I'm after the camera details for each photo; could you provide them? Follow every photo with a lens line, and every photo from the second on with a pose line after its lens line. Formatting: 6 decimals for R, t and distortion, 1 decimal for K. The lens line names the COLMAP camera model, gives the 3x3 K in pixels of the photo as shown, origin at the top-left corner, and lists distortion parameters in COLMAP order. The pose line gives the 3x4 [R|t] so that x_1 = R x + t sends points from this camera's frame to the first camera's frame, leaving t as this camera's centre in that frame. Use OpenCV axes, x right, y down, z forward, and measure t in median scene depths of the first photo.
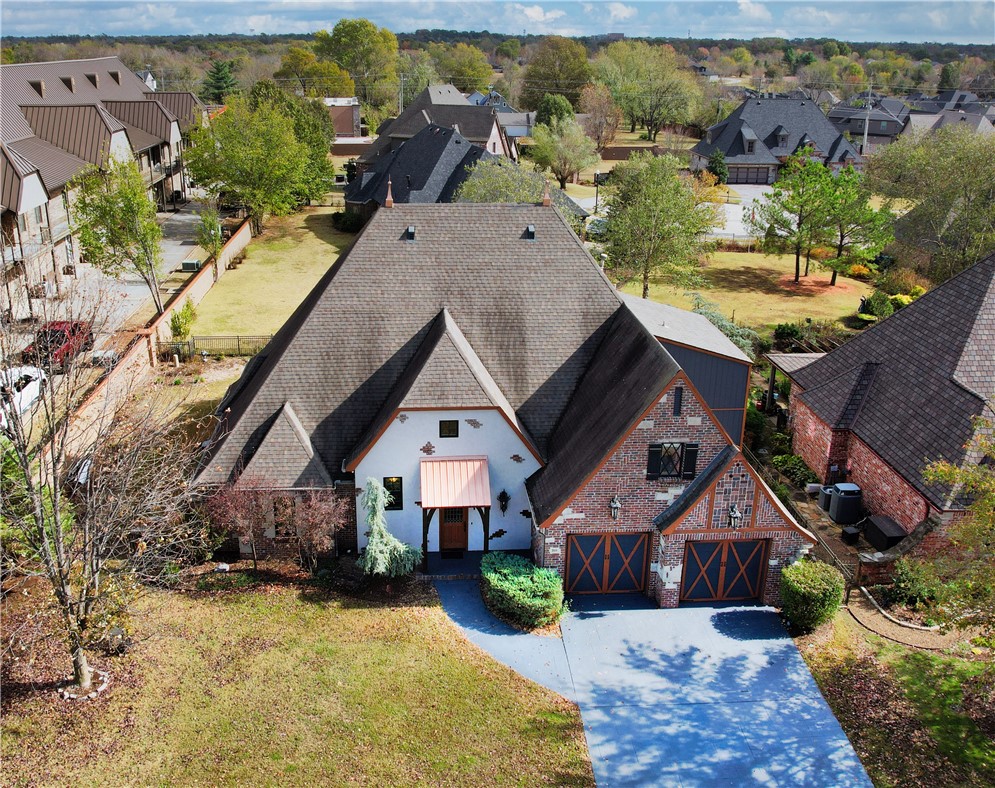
lens RADIAL K [[934.7, 0, 454.5], [0, 934.7, 369.2], [0, 0, 1]] dist [-0.049716, 0.008706]
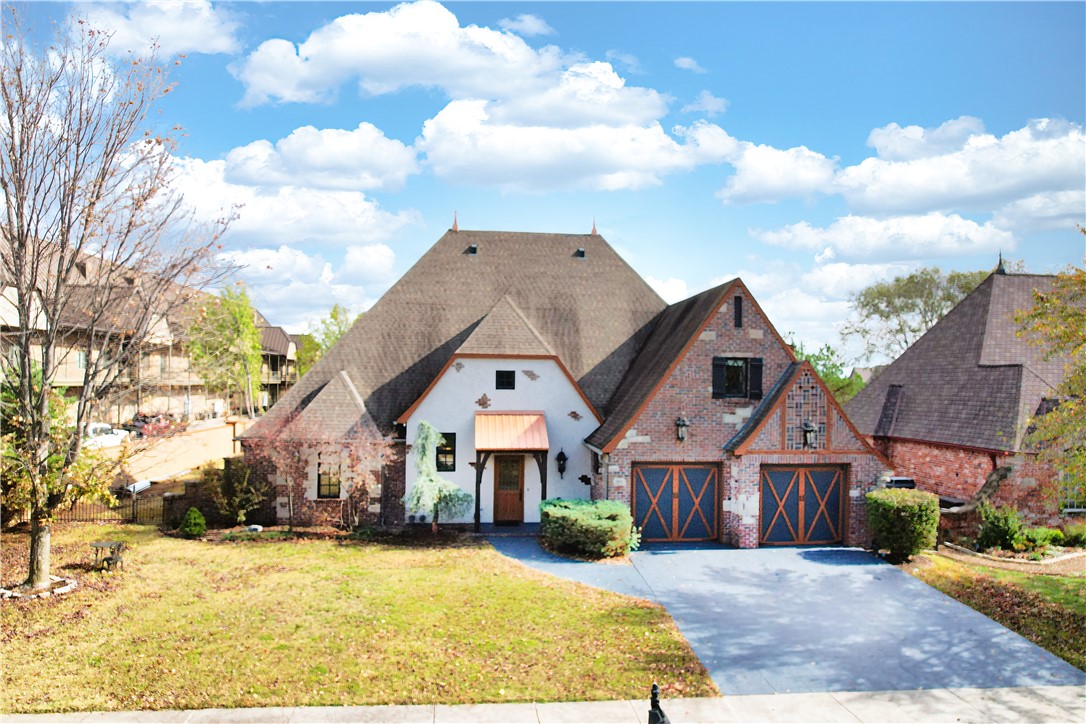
lens RADIAL K [[703.1, 0, 543.0], [0, 703.1, 362.0], [0, 0, 1]] dist [-0.083180, 0.073531]
pose [[0.999035, 0.010940, 0.042542, 0.002187], [0.005087, 0.933157, -0.359434, 0.330389], [-0.043630, 0.359303, 0.932200, 0.319820]]
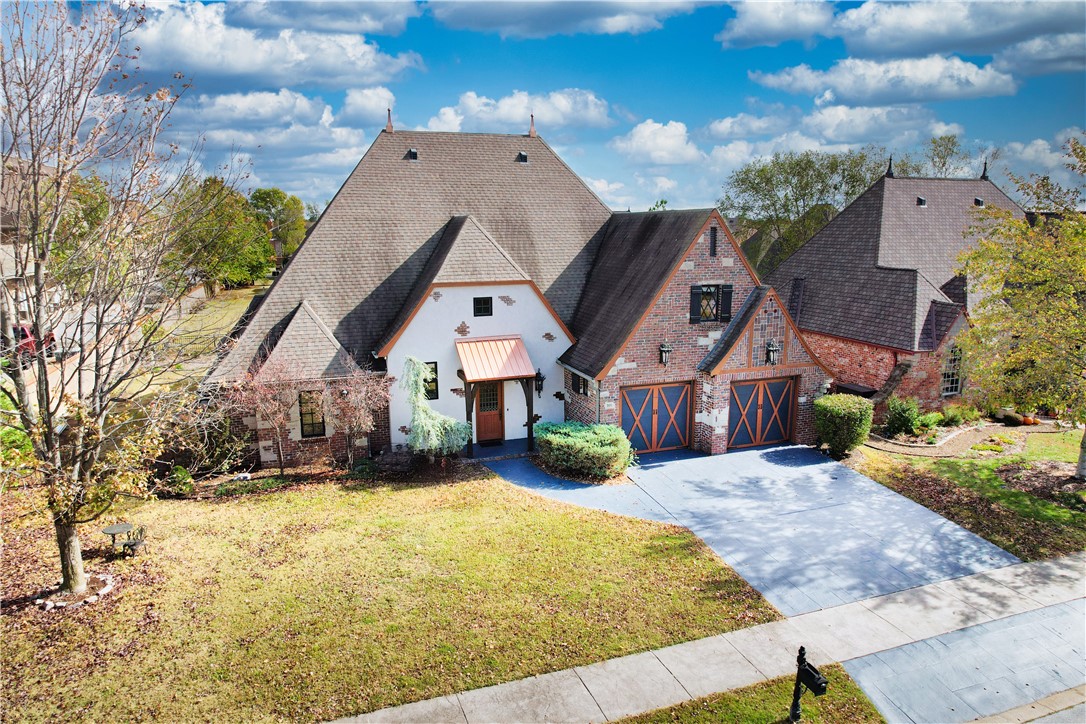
lens RADIAL K [[698.2, 0, 543.0], [0, 698.2, 362.0], [0, 0, 1]] dist [-0.076649, 0.073805]
pose [[0.960757, -0.063136, 0.270112, -0.156414], [0.101664, 0.986142, -0.131106, 0.238006], [-0.258091, 0.153421, 0.953861, 0.305575]]
